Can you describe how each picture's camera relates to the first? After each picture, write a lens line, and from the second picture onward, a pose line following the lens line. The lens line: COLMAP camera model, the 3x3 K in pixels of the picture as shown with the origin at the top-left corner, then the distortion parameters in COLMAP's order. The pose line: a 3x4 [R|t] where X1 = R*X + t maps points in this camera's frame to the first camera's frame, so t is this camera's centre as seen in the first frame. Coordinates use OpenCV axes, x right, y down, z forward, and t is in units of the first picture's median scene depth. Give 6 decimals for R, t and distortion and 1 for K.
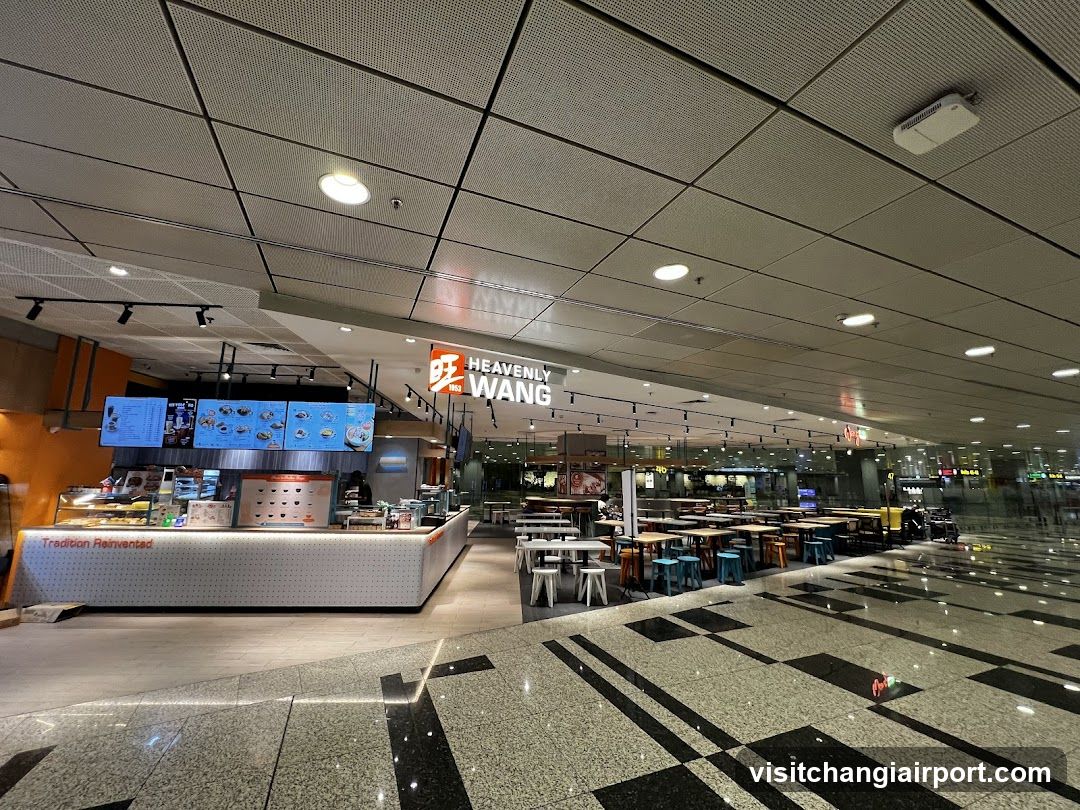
lens RADIAL K [[436.6, 0, 535.4], [0, 436.6, 404.6], [0, 0, 1]] dist [0.003787, -0.000560]
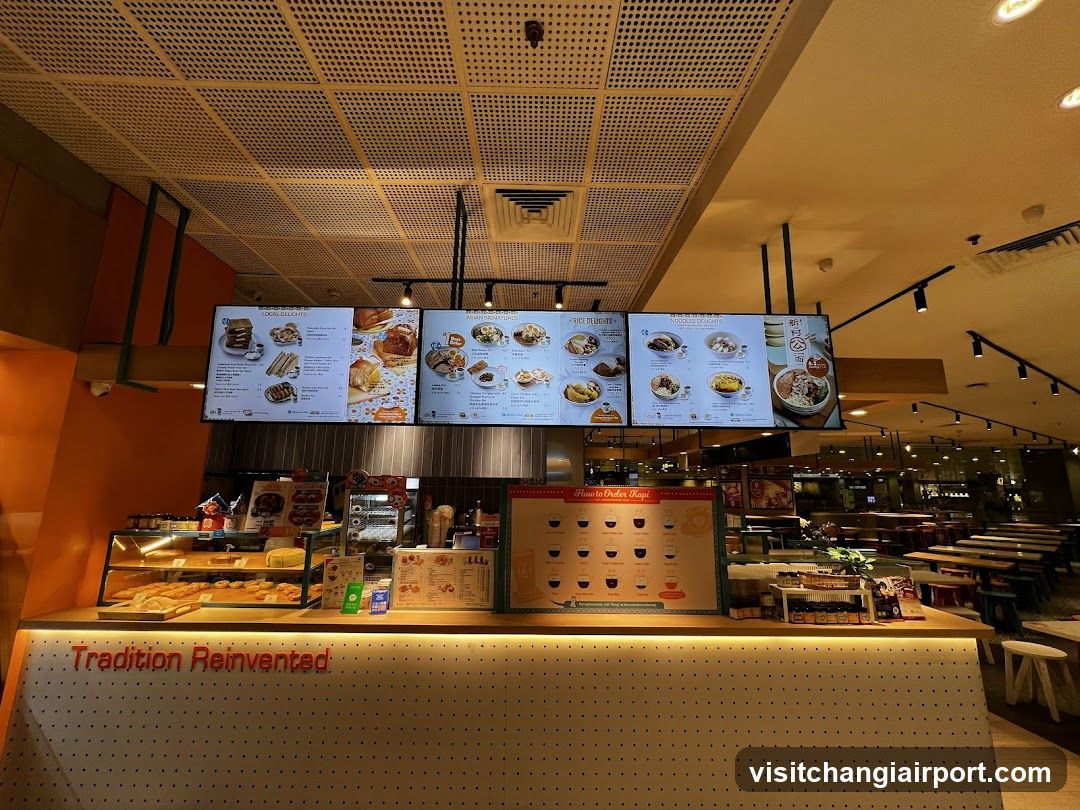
lens RADIAL K [[439.9, 0, 543.3], [0, 439.9, 403.7], [0, 0, 1]] dist [0.001306, -0.000804]
pose [[0.998892, -0.015687, -0.044374, -0.624585], [0.014862, 0.999712, -0.018862, 0.087018], [0.044657, 0.018181, 0.998837, 0.570383]]
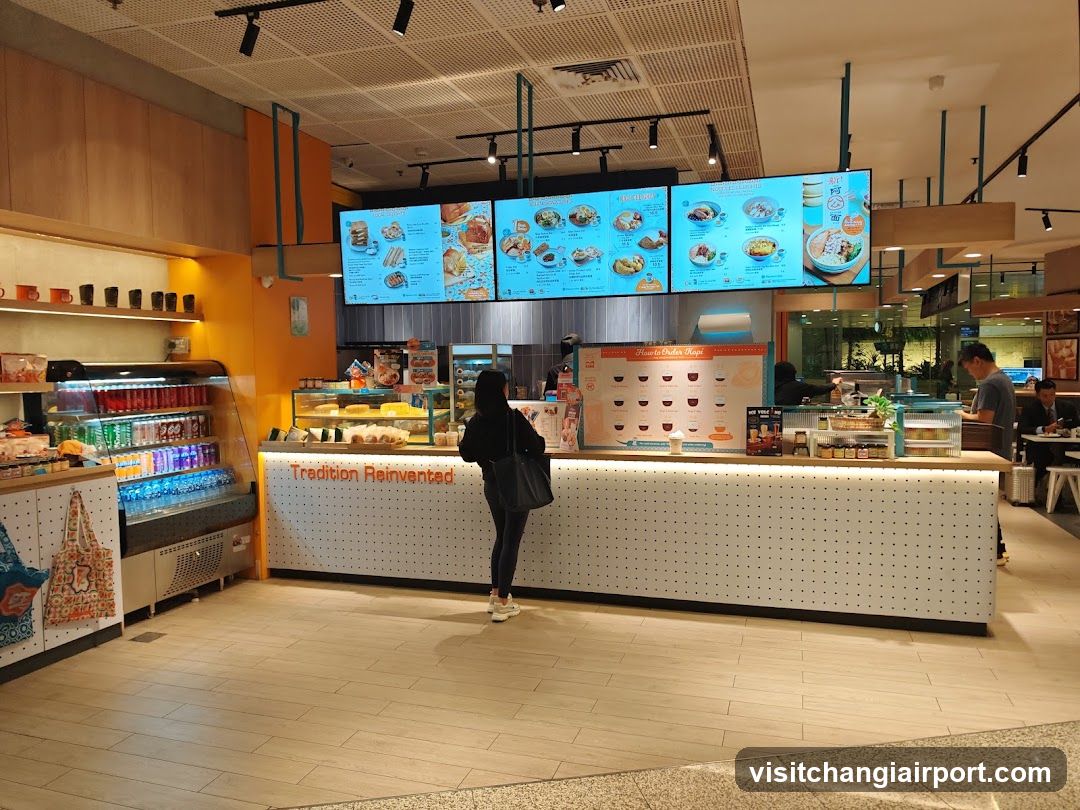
lens RADIAL K [[781.4, 0, 550.2], [0, 781.4, 411.4], [0, 0, 1]] dist [0.046901, -0.026296]
pose [[0.936400, -0.008608, -0.350828, -0.392414], [0.088599, 0.973113, 0.212604, 0.036040], [0.339566, -0.230165, 0.911986, 0.150768]]
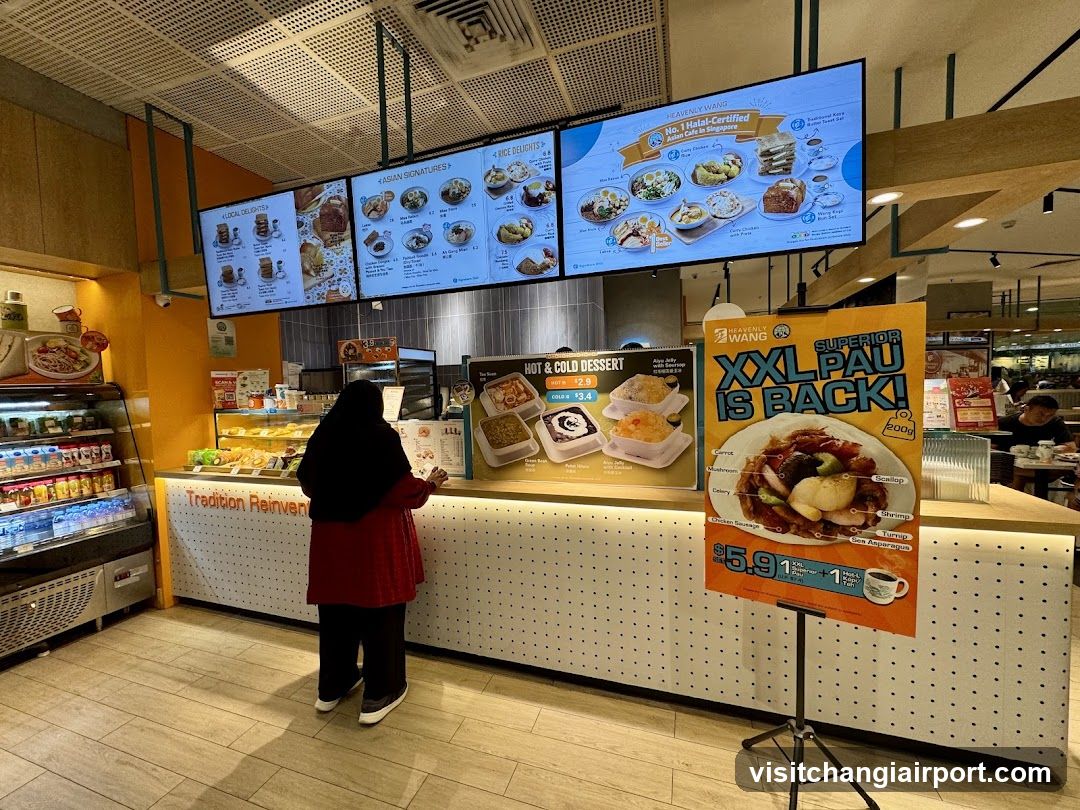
lens RADIAL K [[436.6, 0, 536.8], [0, 436.6, 405.4], [0, 0, 1]] dist [0.003787, -0.000560]
pose [[0.922911, -0.028130, -0.383984, -0.455313], [0.112450, 0.973536, 0.198955, 0.127906], [0.368225, -0.226796, 0.901650, 0.642006]]
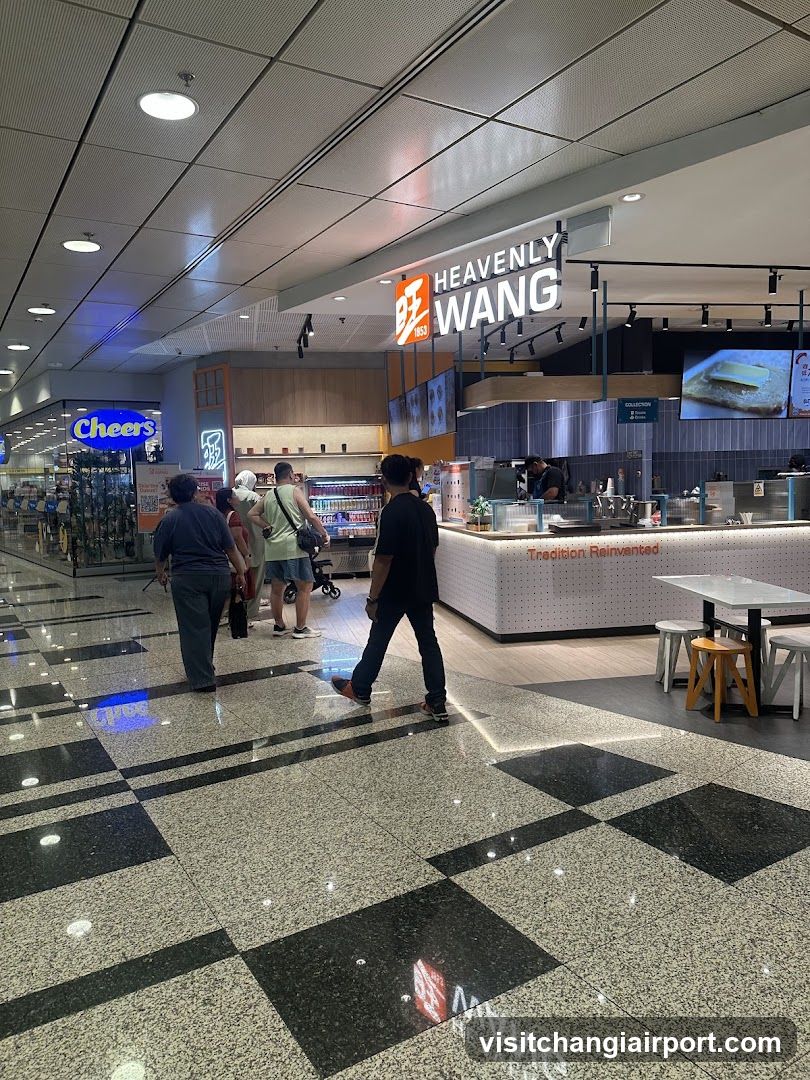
lens RADIAL K [[755.1, 0, 399.1], [0, 755.1, 545.4], [0, 0, 1]] dist [0.024289, -0.014681]
pose [[0.133406, 0.069376, -0.988630, 0.949680], [0.202342, 0.974628, 0.095697, 0.159521], [0.970186, -0.212808, 0.115983, 0.722238]]
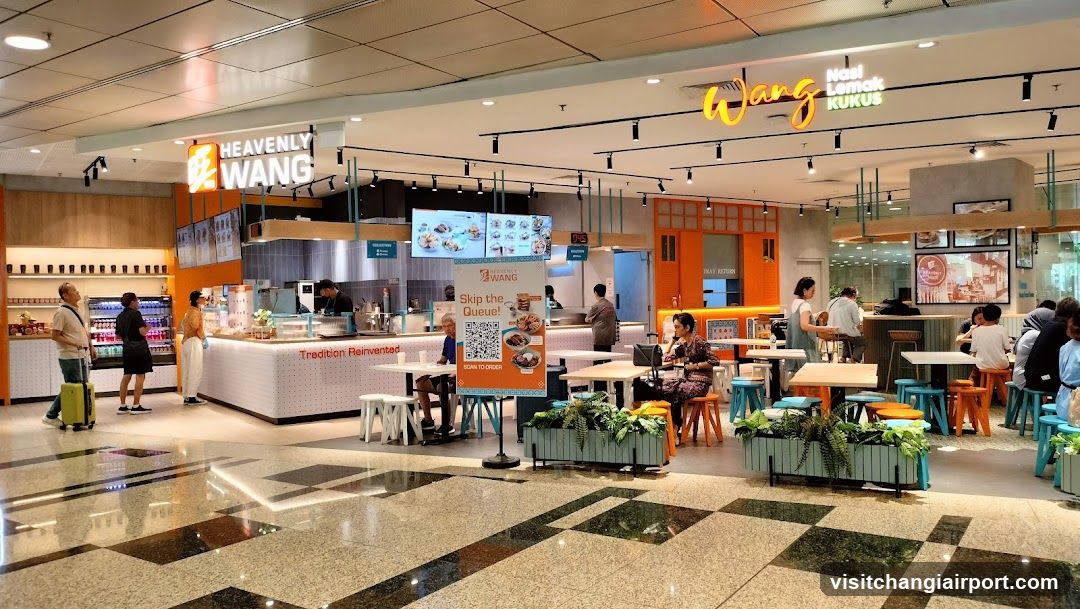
lens RADIAL K [[789.5, 0, 549.0], [0, 789.5, 312.6], [0, 0, 1]] dist [0.054532, -0.003429]
pose [[0.535872, -0.008604, -0.844256, 1.497200], [0.172926, 0.979868, 0.099774, 0.169160], [0.826401, -0.199460, 0.526571, 0.626964]]
